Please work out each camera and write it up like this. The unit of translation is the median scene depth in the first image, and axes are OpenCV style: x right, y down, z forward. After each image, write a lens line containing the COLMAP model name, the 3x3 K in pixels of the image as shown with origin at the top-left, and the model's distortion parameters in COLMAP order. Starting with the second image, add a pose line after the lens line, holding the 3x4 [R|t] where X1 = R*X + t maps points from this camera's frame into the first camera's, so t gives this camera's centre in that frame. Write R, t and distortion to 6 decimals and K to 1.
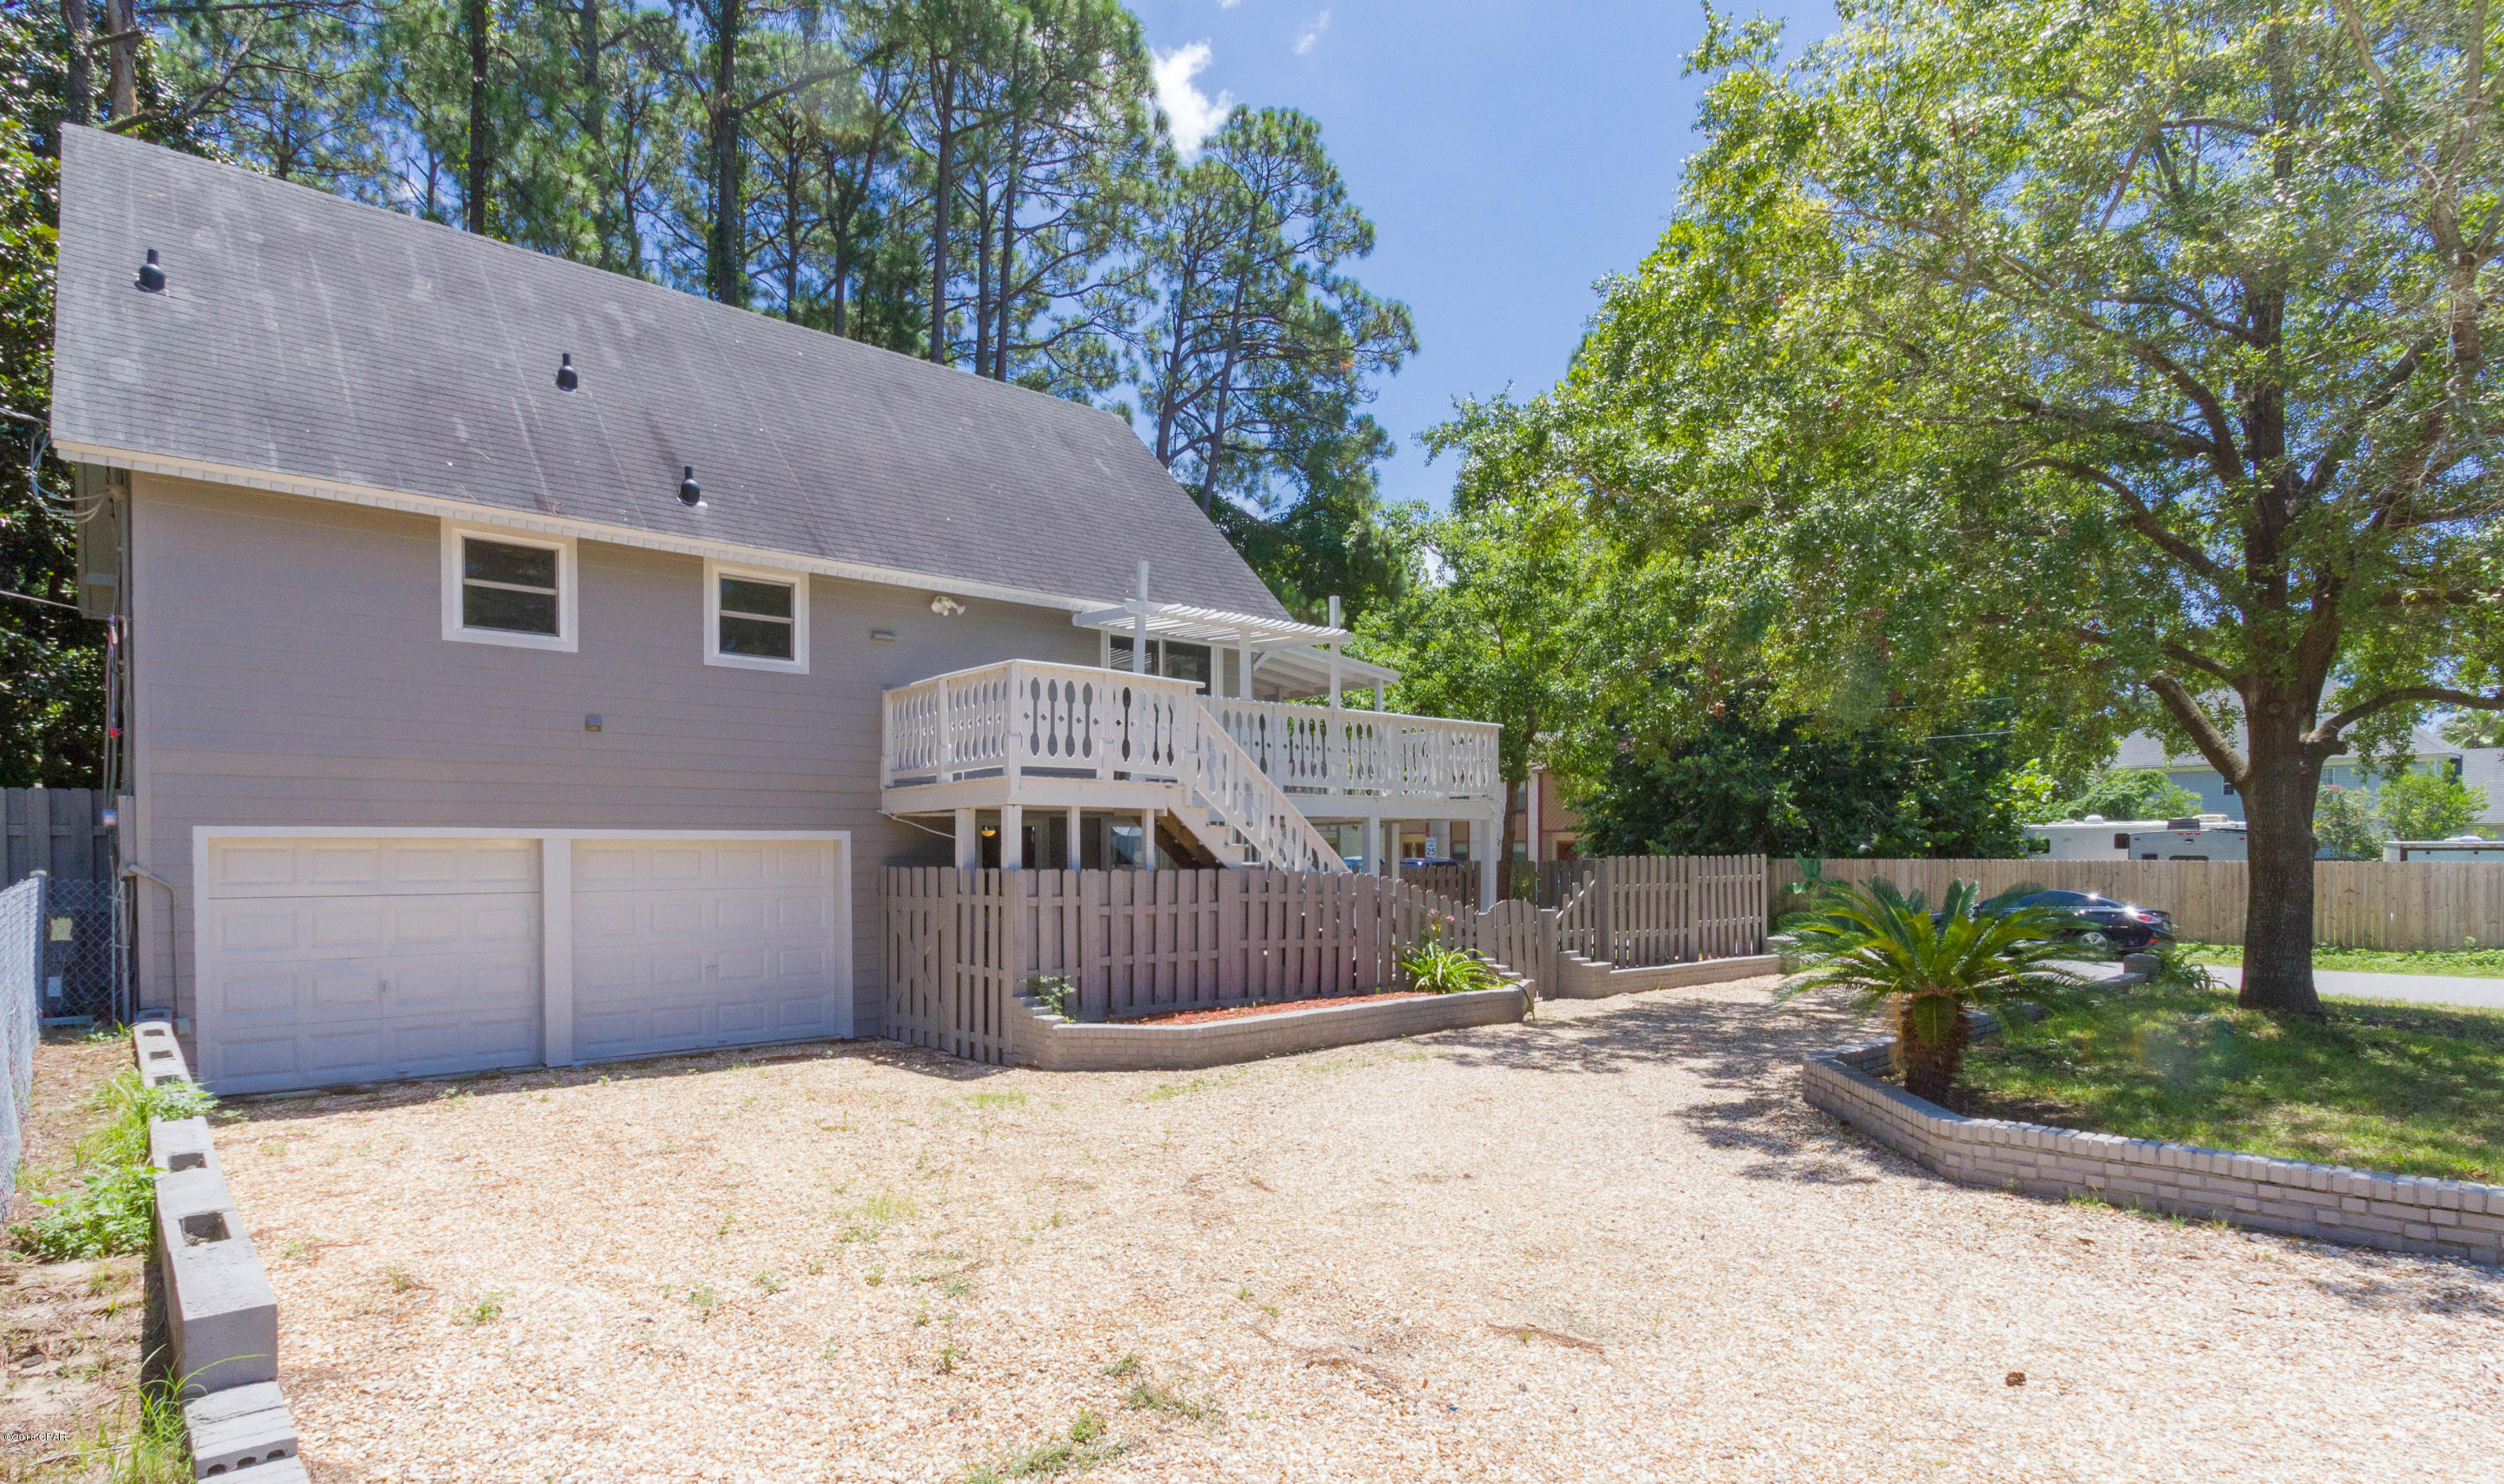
lens RADIAL K [[1294.4, 0, 1250.9], [0, 1294.4, 876.9], [0, 0, 1]] dist [-0.002205, -0.000010]
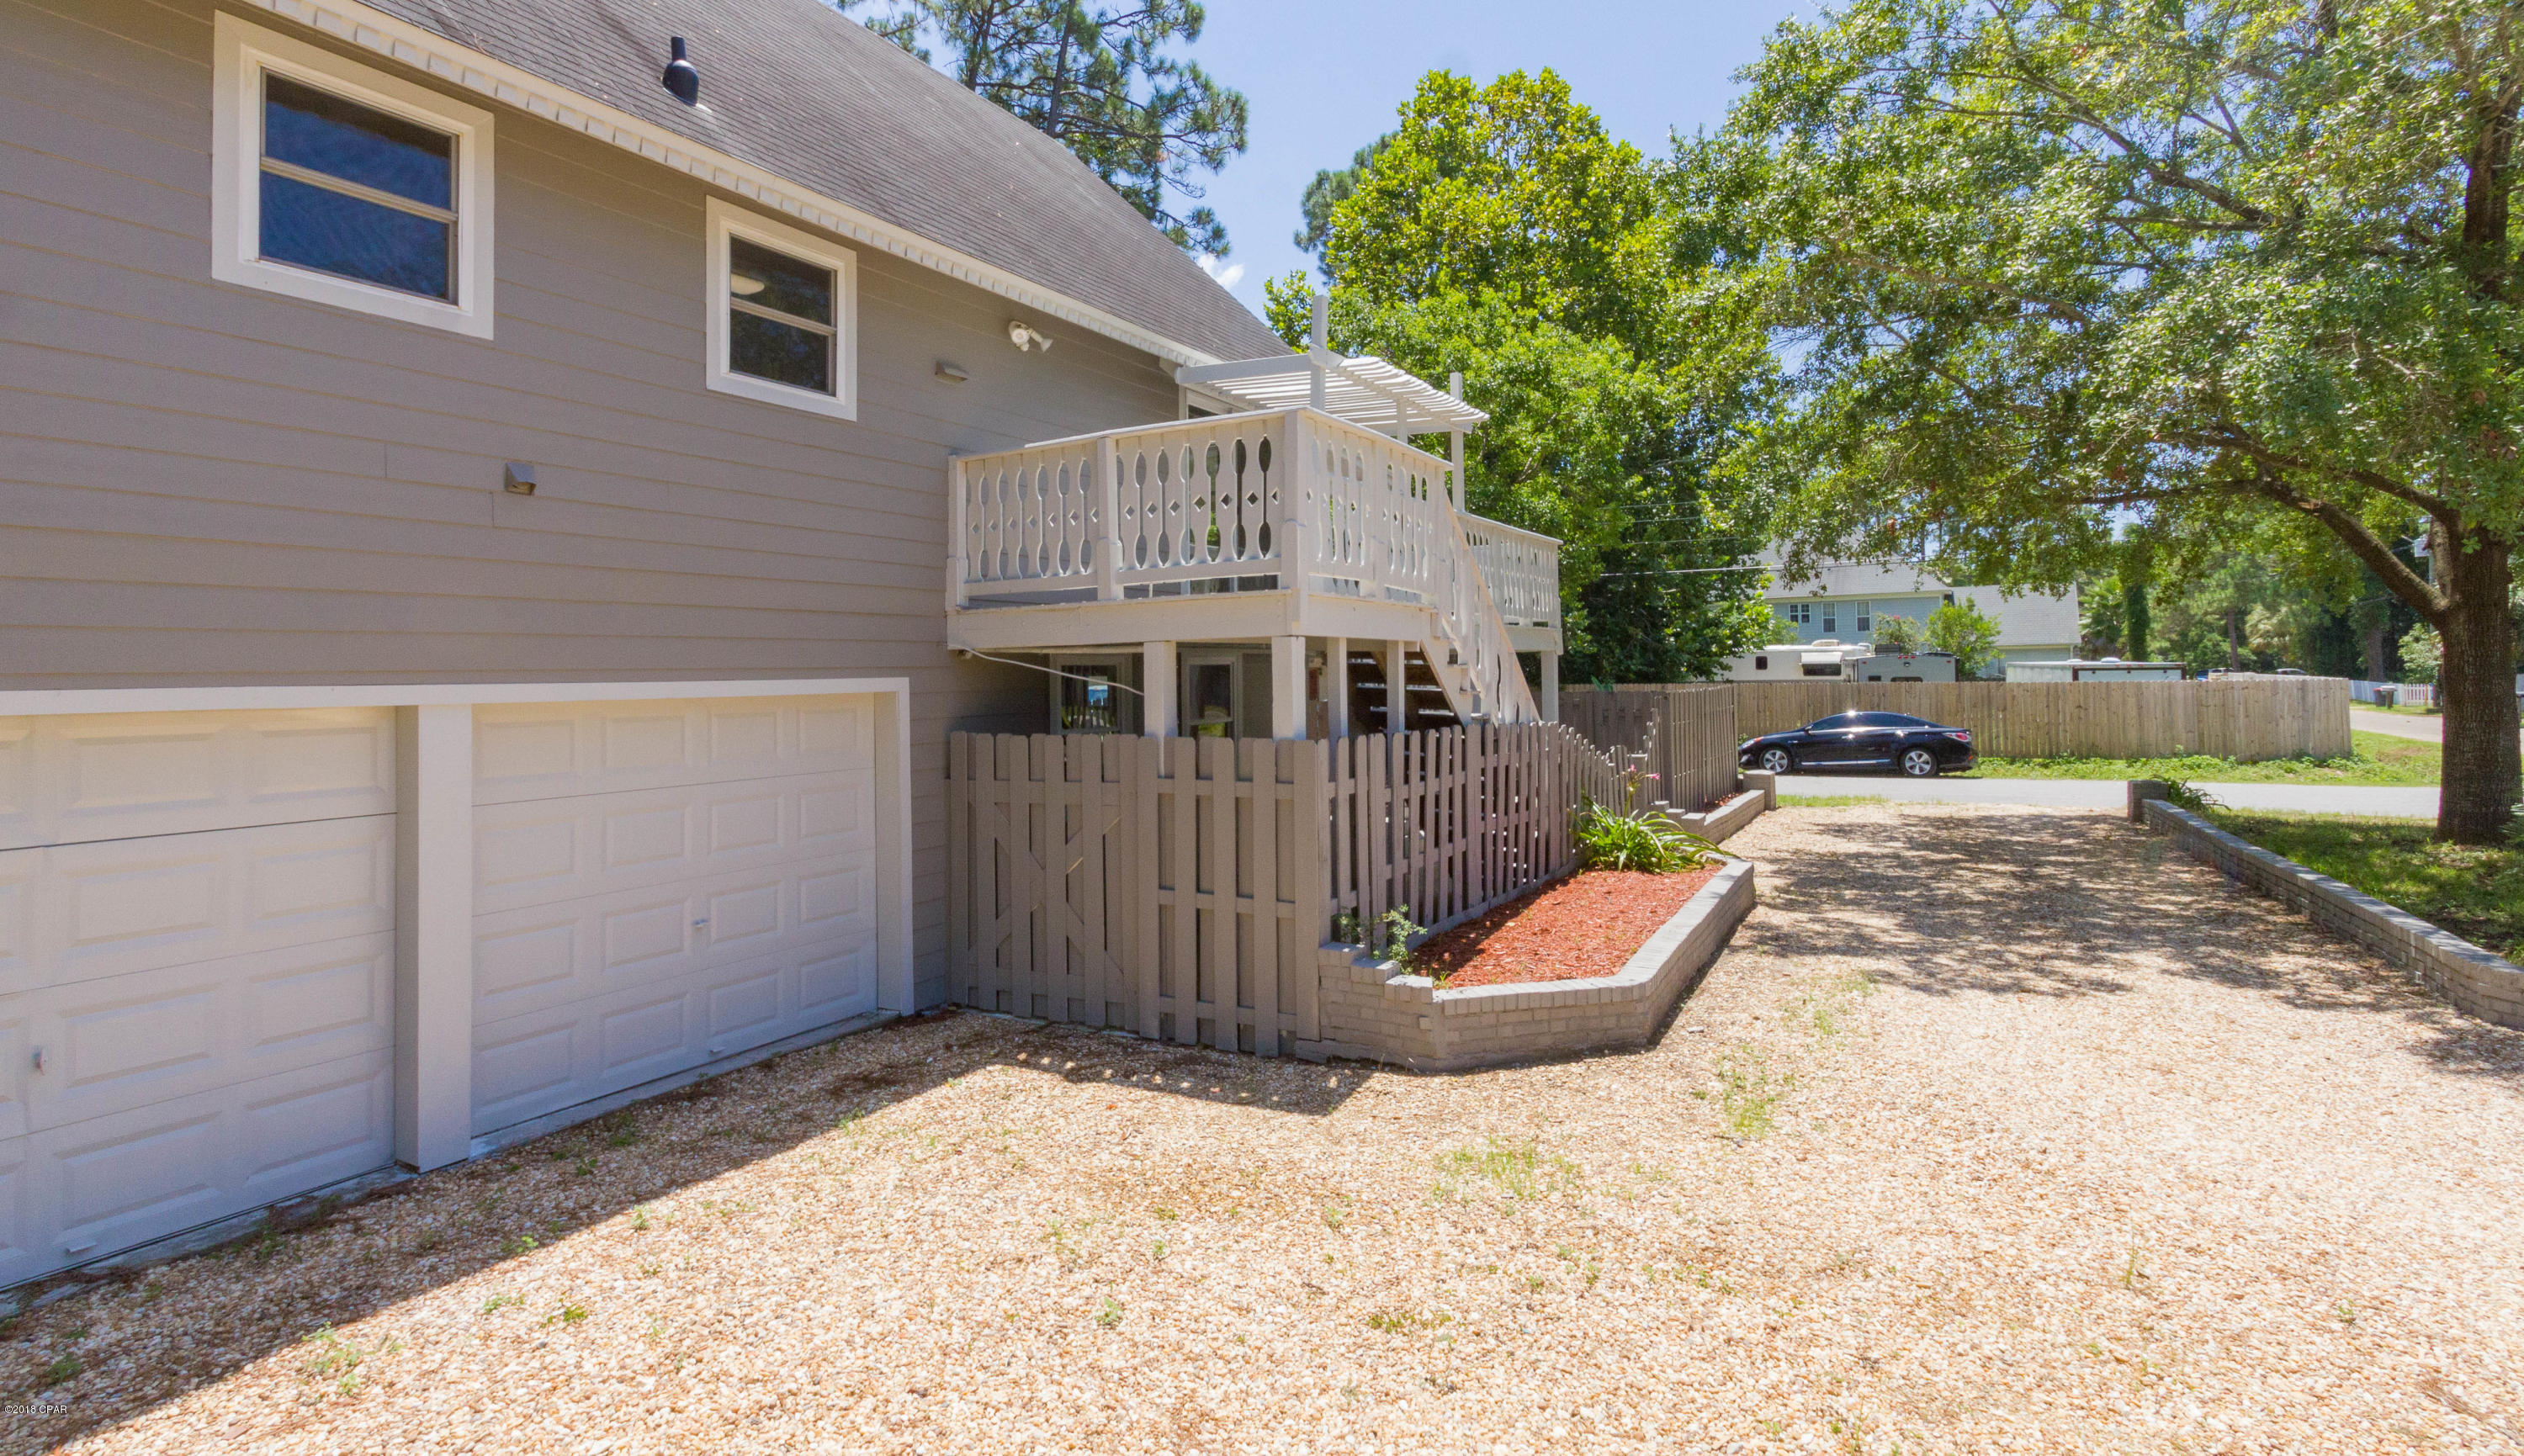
lens RADIAL K [[1225.7, 0, 1265.3], [0, 1225.7, 646.2], [0, 0, 1]] dist [-0.000911, -0.000388]
pose [[0.942308, -0.005369, 0.334705, -0.369891], [0.020398, 0.998934, -0.041403, -0.024464], [-0.334126, 0.045841, 0.941413, 0.417632]]
